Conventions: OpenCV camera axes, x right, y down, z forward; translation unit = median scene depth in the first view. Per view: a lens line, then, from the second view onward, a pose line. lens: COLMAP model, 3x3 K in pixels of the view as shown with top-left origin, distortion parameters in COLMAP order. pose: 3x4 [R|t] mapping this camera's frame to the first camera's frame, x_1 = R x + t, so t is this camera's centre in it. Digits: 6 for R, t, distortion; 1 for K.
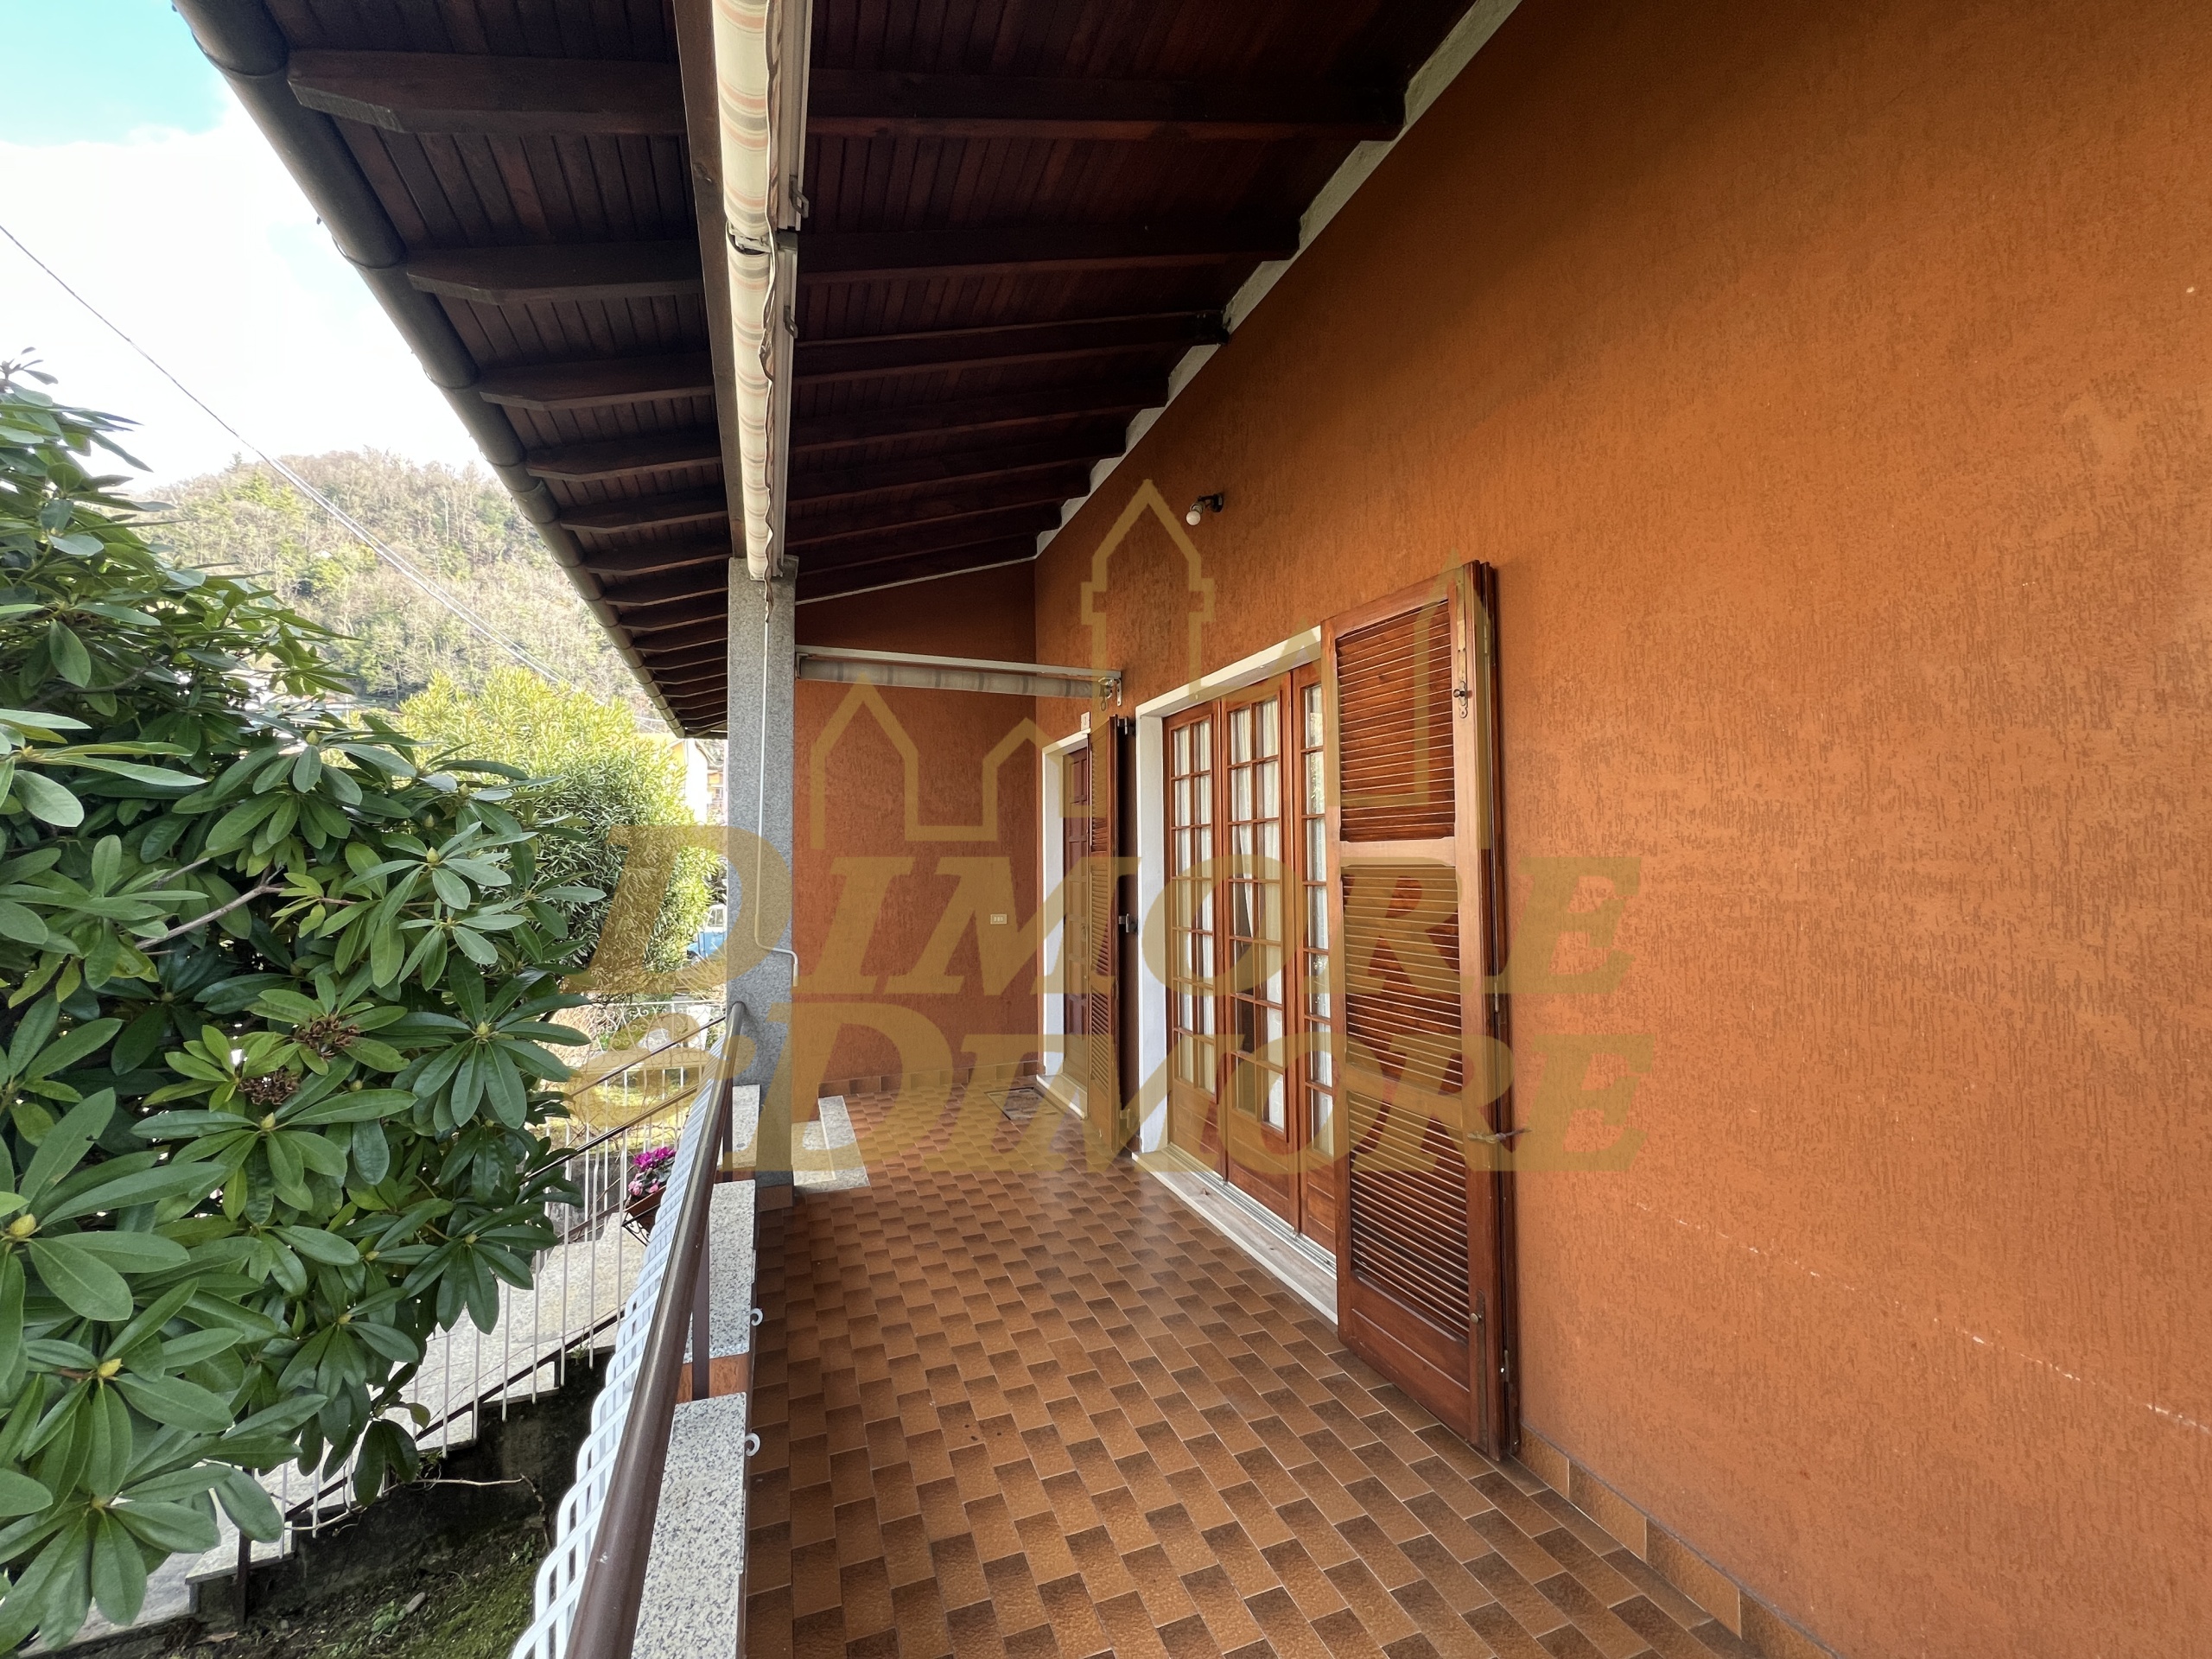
lens RADIAL K [[892.7, 0, 1087.3], [0, 892.7, 826.3], [0, 0, 1]] dist [-0.005266, -0.000224]
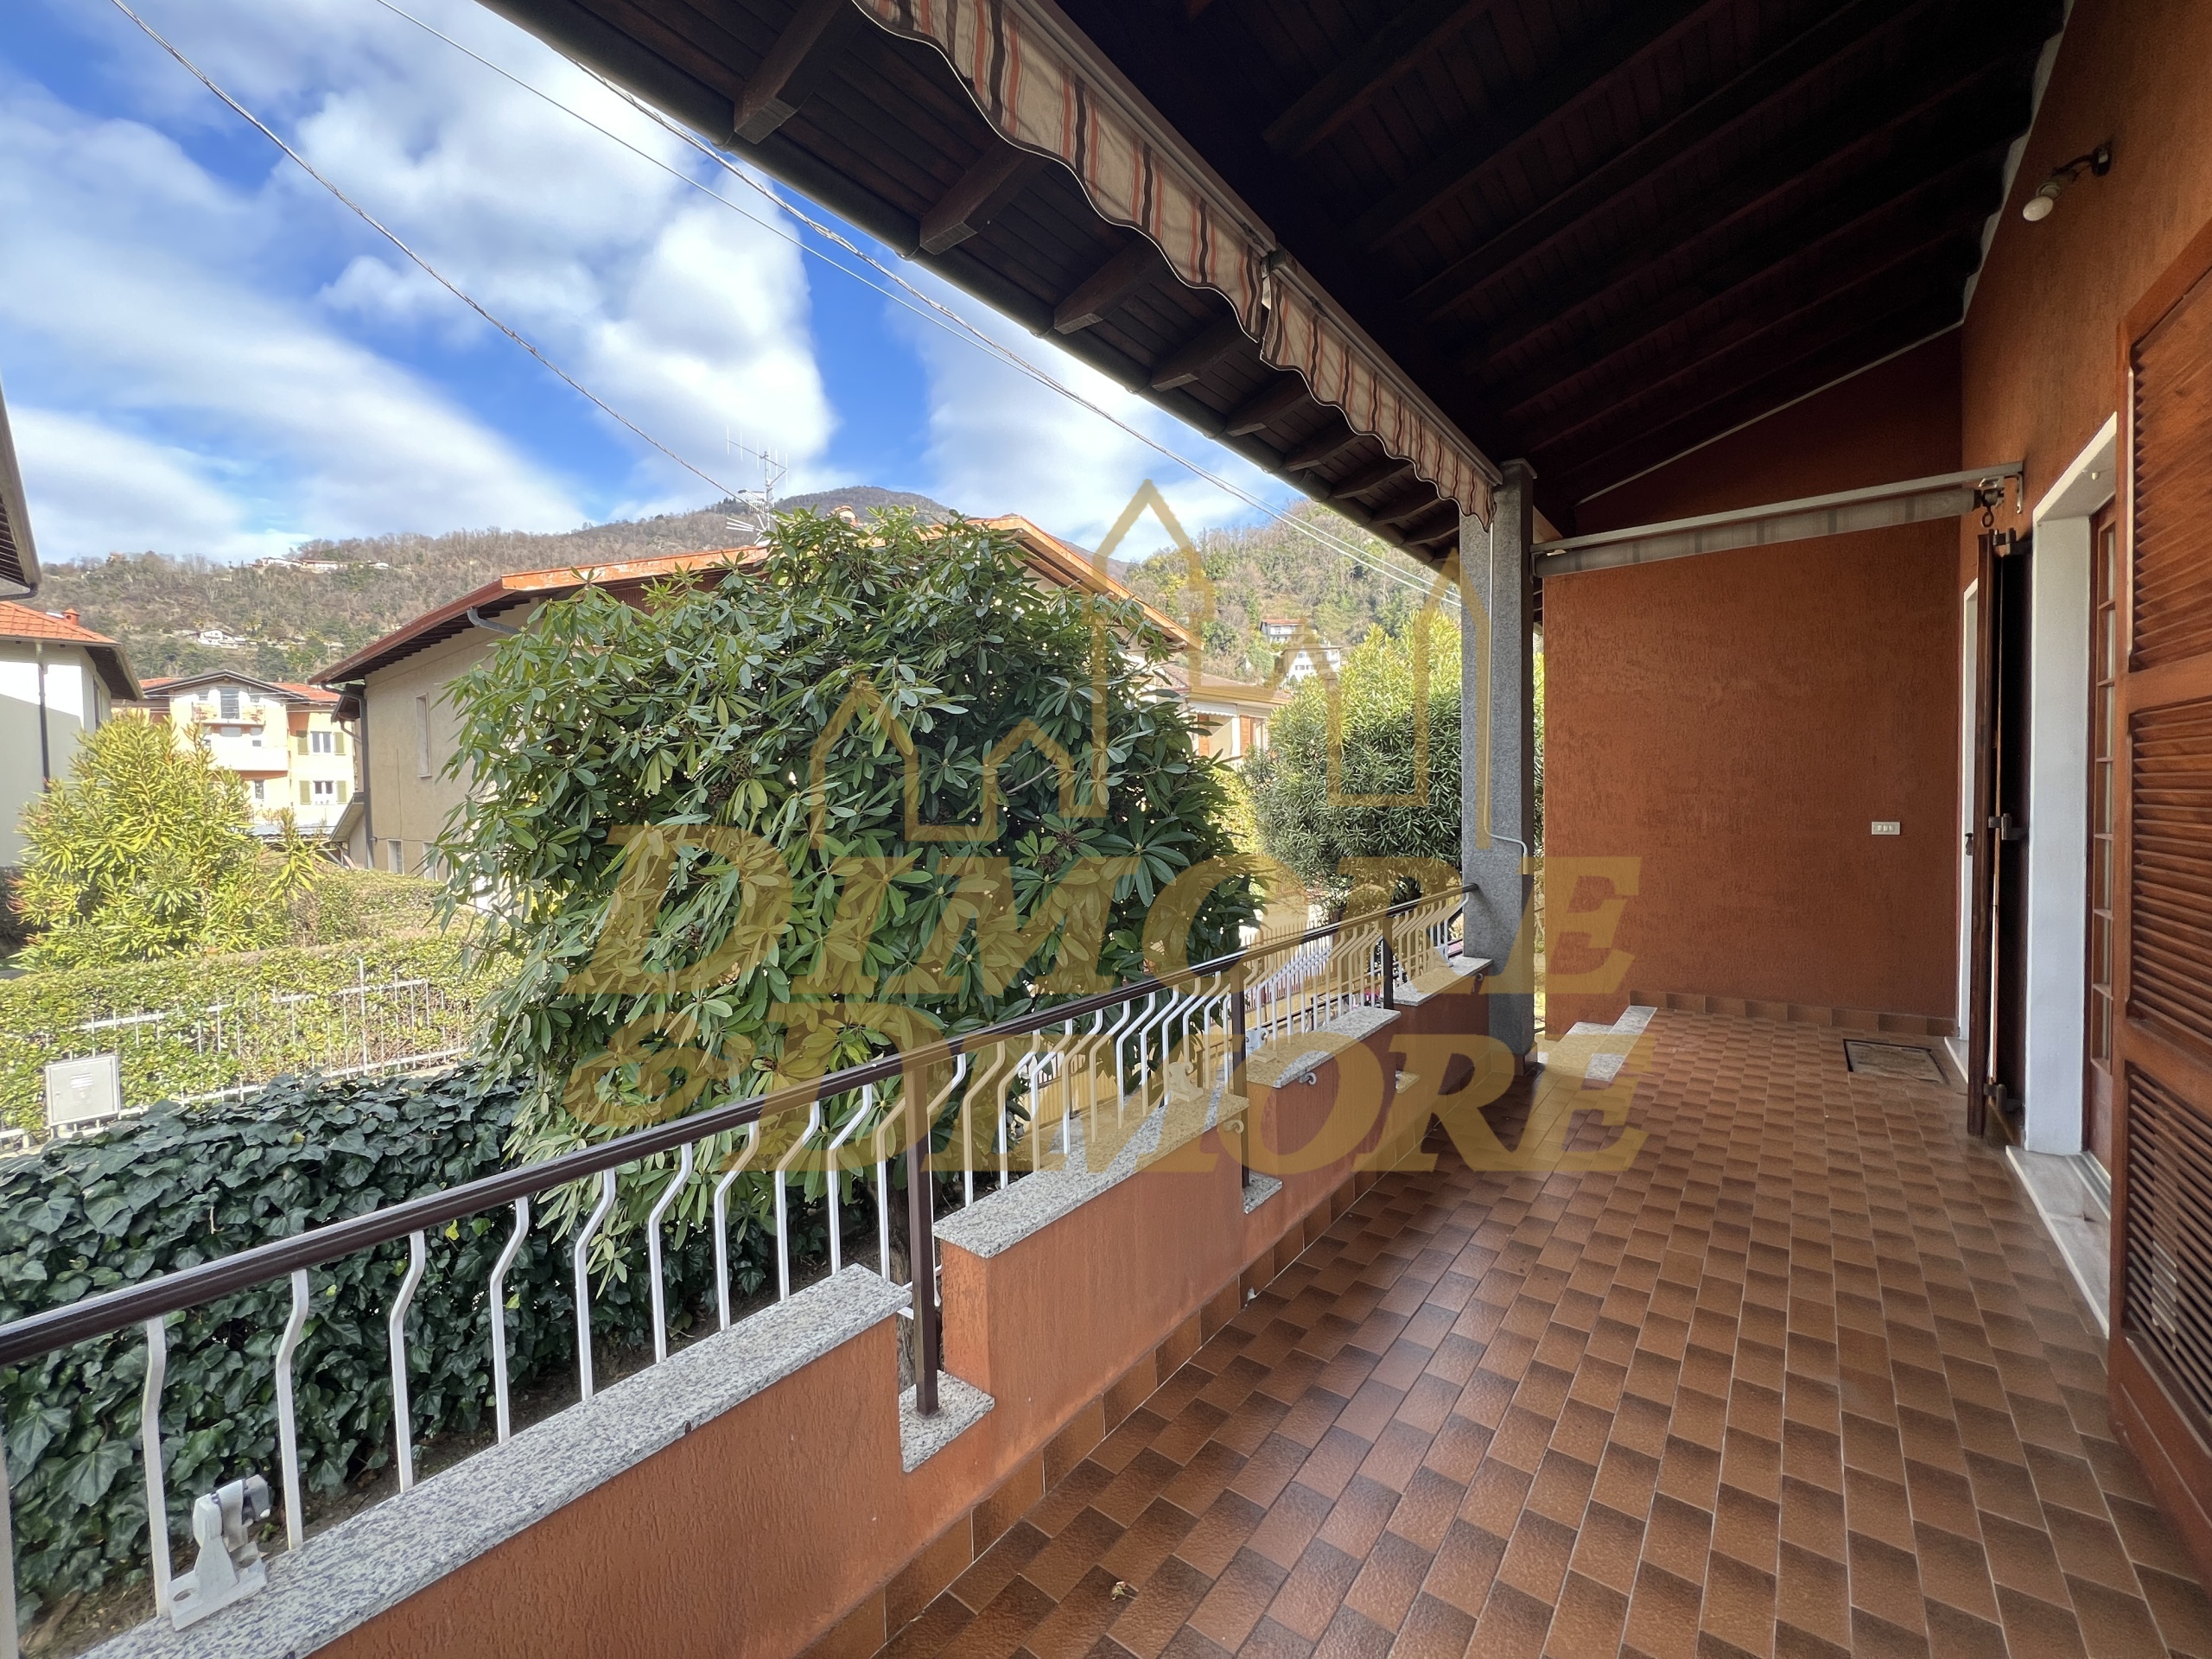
lens RADIAL K [[892.7, 0, 1086.8], [0, 892.7, 831.4], [0, 0, 1]] dist [-0.005266, -0.000224]
pose [[0.498117, 0.029787, -0.866598, 0.537480], [0.047643, 0.996960, 0.061653, 0.063507], [0.865800, -0.071998, 0.495184, 0.043578]]
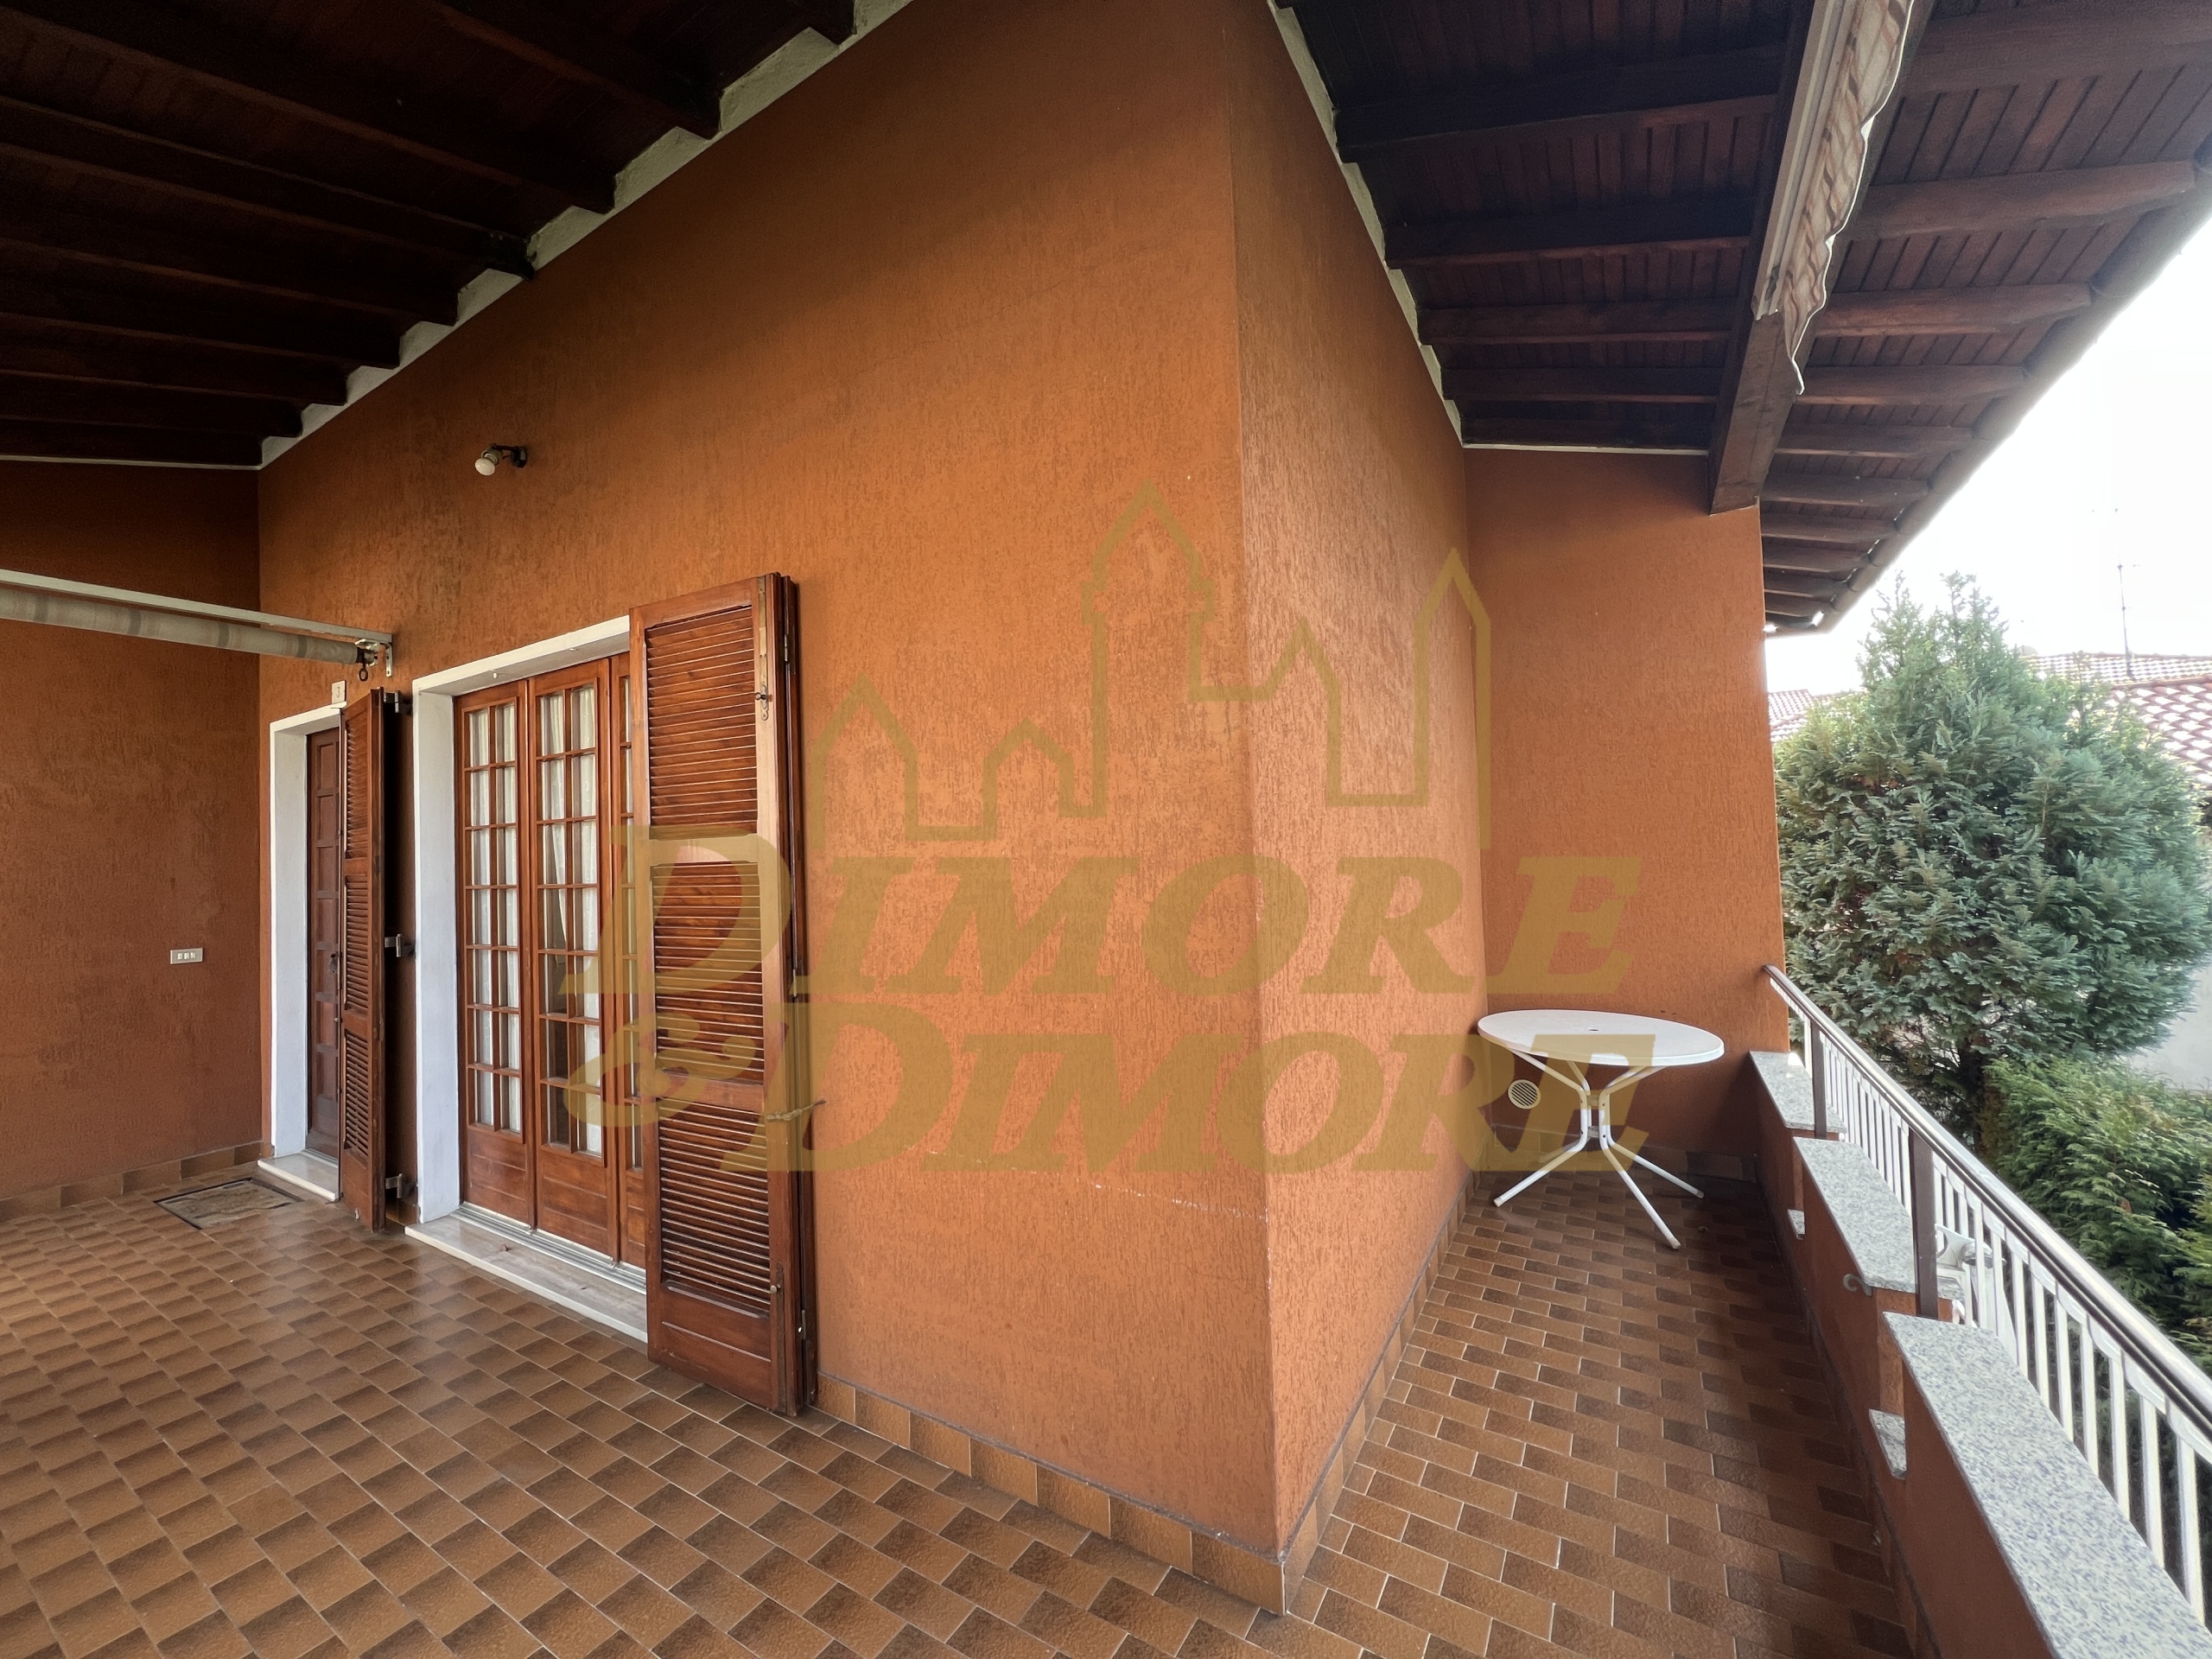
lens RADIAL K [[888.1, 0, 1121.8], [0, 888.1, 826.4], [0, 0, 1]] dist [-0.007158, 0.000799]
pose [[0.775936, 0.000724, 0.630812, 0.088478], [0.001794, 0.999993, -0.003354, 0.007384], [-0.630809, 0.003734, 0.775929, -0.073012]]
